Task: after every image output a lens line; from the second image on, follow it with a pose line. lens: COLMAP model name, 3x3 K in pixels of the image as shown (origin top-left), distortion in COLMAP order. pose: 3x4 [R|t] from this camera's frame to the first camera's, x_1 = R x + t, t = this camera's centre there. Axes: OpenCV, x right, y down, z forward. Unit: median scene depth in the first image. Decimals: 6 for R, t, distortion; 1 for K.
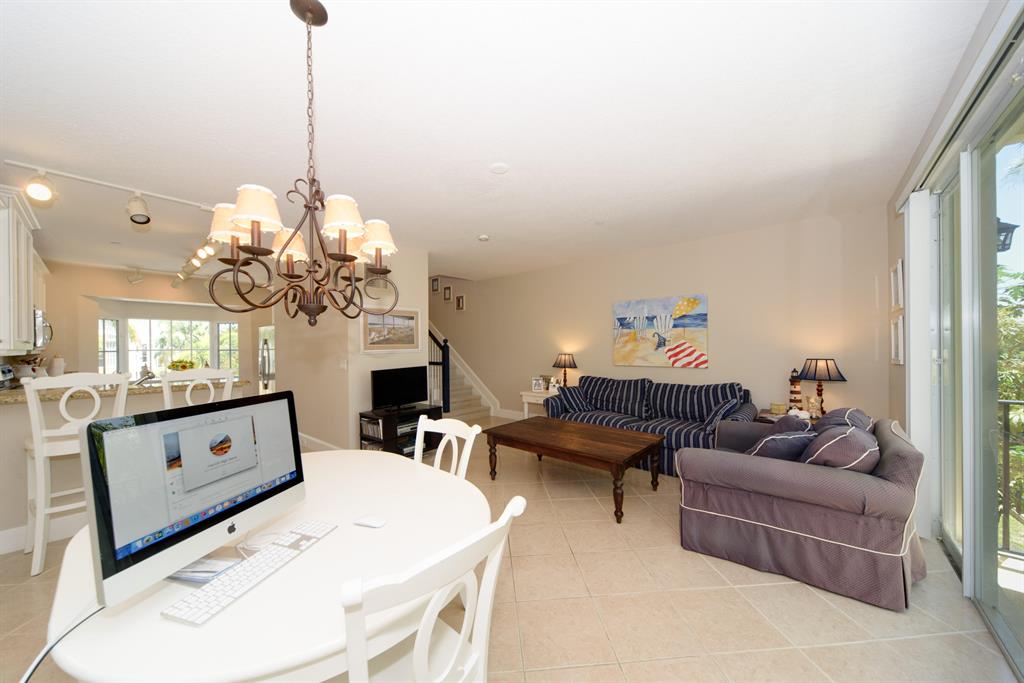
lens RADIAL K [[358.4, 0, 514.4], [0, 358.4, 344.5], [0, 0, 1]] dist [0.000178, -0.000373]
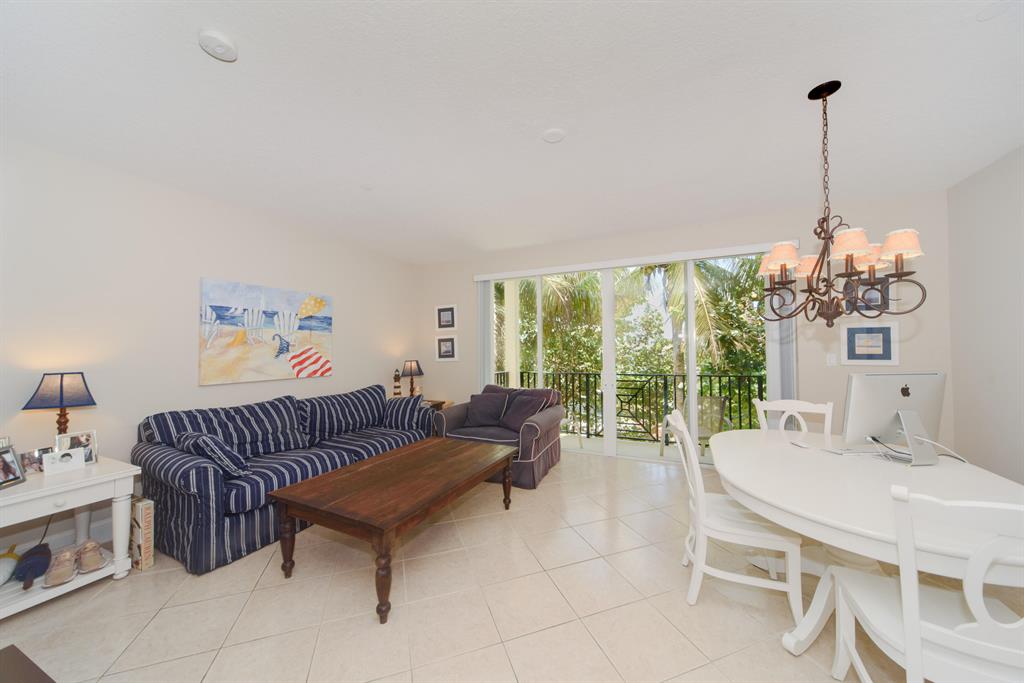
lens RADIAL K [[349.2, 0, 511.1], [0, 349.2, 343.8], [0, 0, 1]] dist [0.001055, -0.000451]
pose [[-0.259266, 0.025590, 0.965467, -0.452117], [0.005201, 0.999671, -0.025100, 0.007930], [-0.965792, -0.001486, -0.259314, 0.751365]]
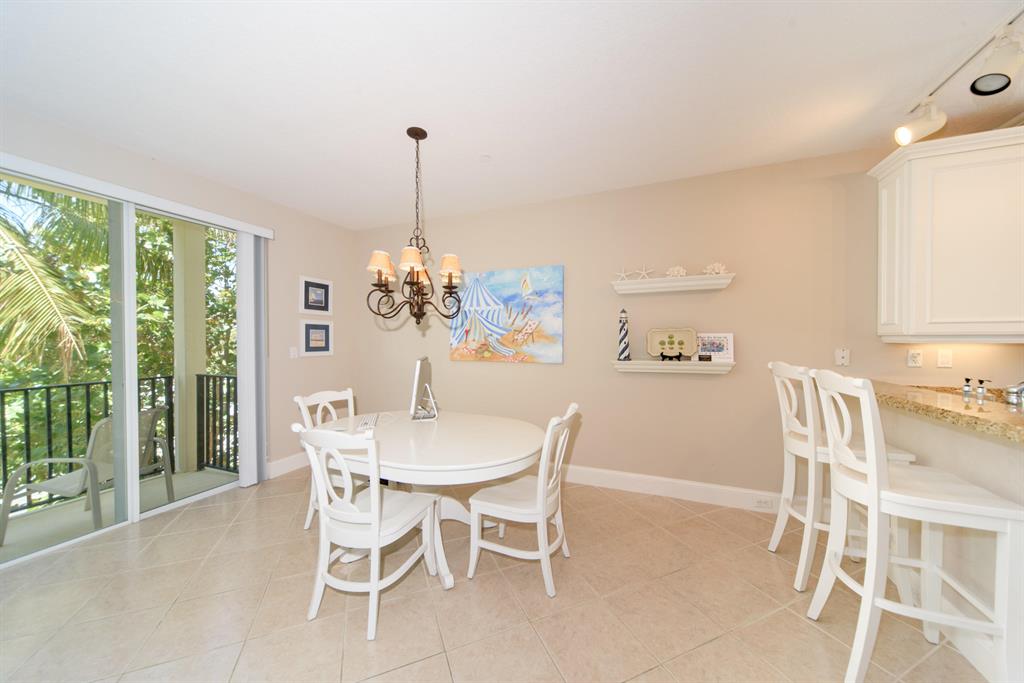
lens RADIAL K [[349.2, 0, 511.1], [0, 349.2, 343.8], [0, 0, 1]] dist [0.001055, -0.000451]
pose [[-0.949130, 0.013745, -0.314585, -0.140960], [0.011585, 0.999895, 0.008734, 0.005996], [0.314672, 0.004645, -0.949189, 0.815346]]
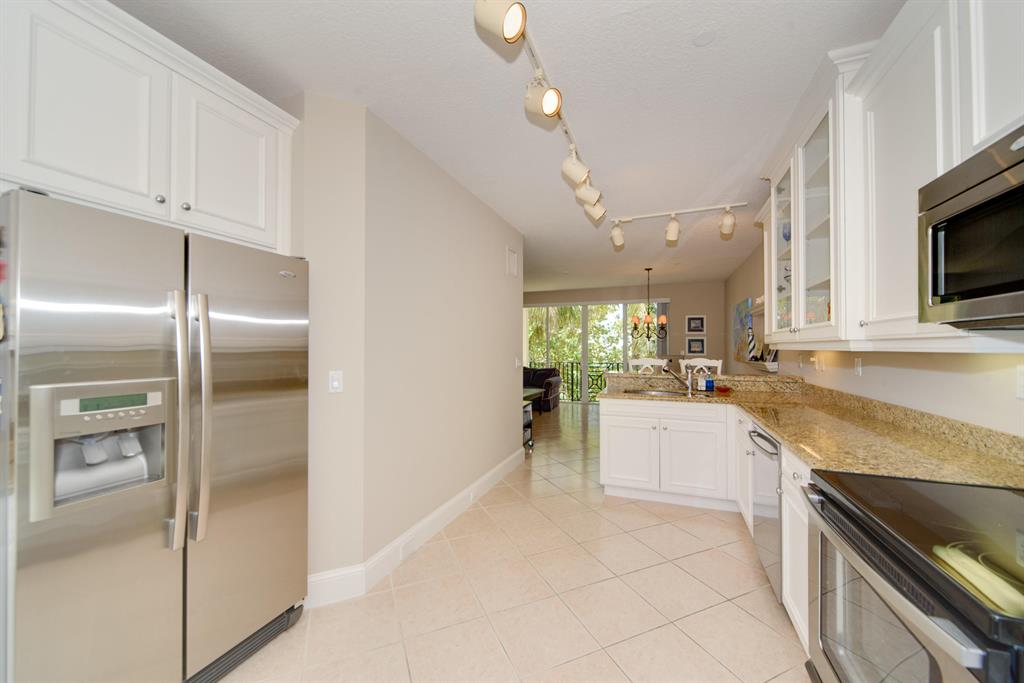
lens RADIAL K [[349.2, 0, 511.1], [0, 349.2, 343.8], [0, 0, 1]] dist [0.001055, -0.000451]
pose [[-0.306139, 0.019701, 0.951783, -1.219298], [-0.000199, 0.999785, -0.020758, 0.015687], [-0.951987, -0.006544, -0.306069, 1.171038]]
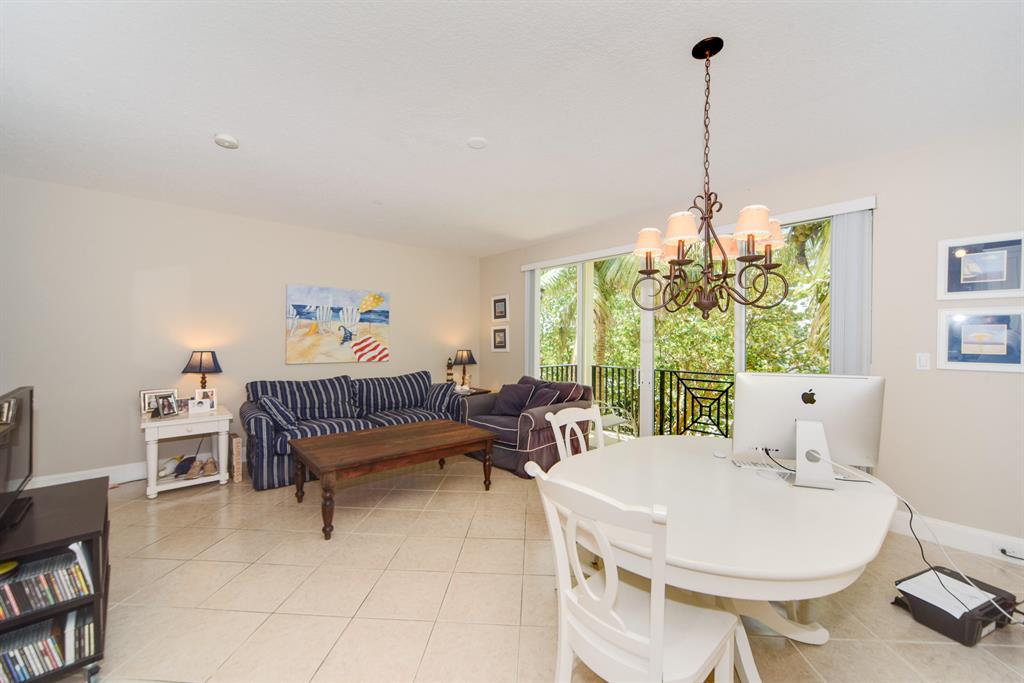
lens RADIAL K [[393.5, 0, 510.2], [0, 393.5, 343.2], [0, 0, 1]] dist [-0.002079, -0.000110]
pose [[0.137291, 0.001865, 0.990529, -0.578496], [-0.011864, 0.999930, -0.000238, 0.007367], [-0.990460, -0.011719, 0.137304, 0.448390]]
